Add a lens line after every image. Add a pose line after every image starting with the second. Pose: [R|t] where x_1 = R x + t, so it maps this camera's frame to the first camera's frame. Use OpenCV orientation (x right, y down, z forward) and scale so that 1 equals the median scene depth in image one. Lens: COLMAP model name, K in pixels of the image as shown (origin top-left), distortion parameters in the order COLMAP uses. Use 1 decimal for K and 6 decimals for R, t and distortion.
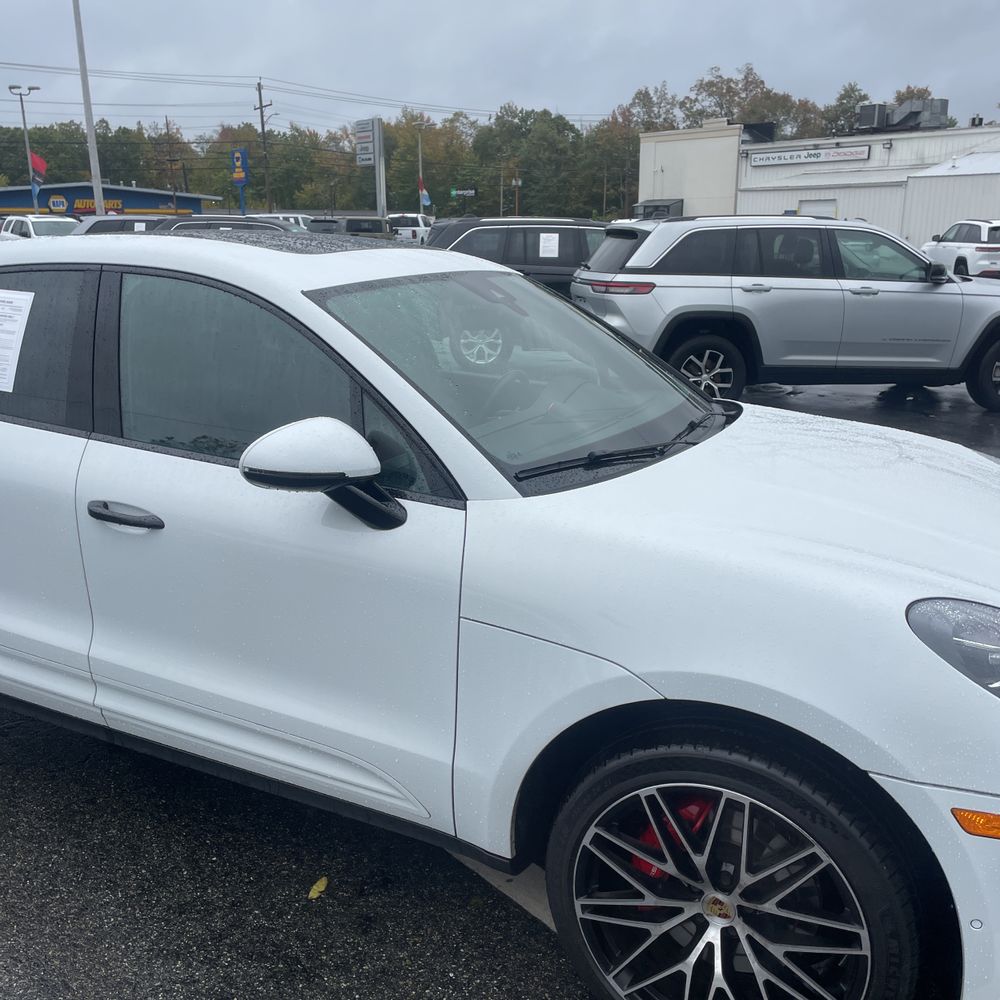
lens RADIAL K [[1005.2, 0, 497.4], [0, 1005.2, 507.8], [0, 0, 1]] dist [0.036531, 0.000000]
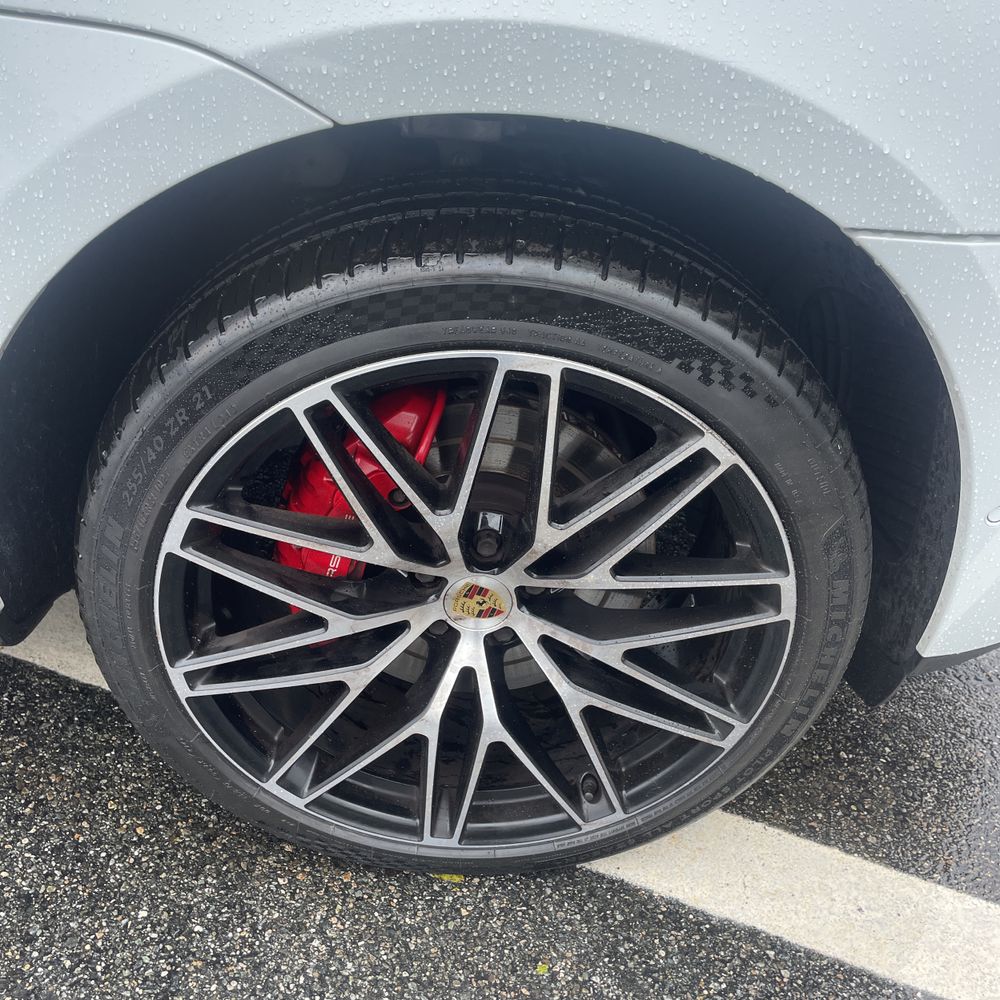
lens RADIAL K [[1005.2, 0, 506.3], [0, 1005.2, 485.3], [0, 0, 1]] dist [0.036531, 0.000000]
pose [[0.881188, -0.223635, 0.416527, 0.040294], [0.075161, 0.936107, 0.343591, 0.170932], [-0.466753, -0.271461, 0.841695, 0.578186]]
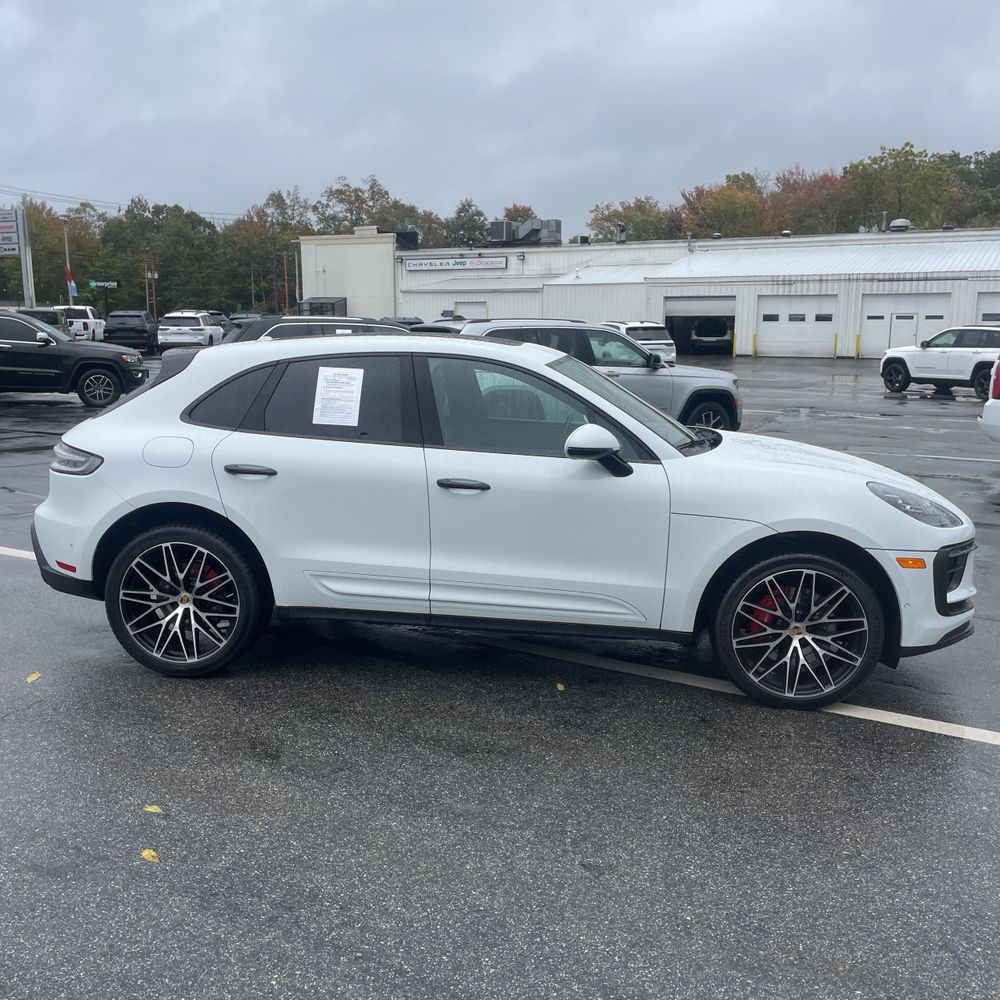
lens RADIAL K [[1005.2, 0, 493.0], [0, 1005.2, 491.3], [0, 0, 1]] dist [0.036531, 0.000000]
pose [[0.939101, -0.049390, 0.340074, -1.116336], [0.084566, 0.992400, -0.089395, 0.222526], [-0.333074, 0.112710, 0.936140, -0.872686]]
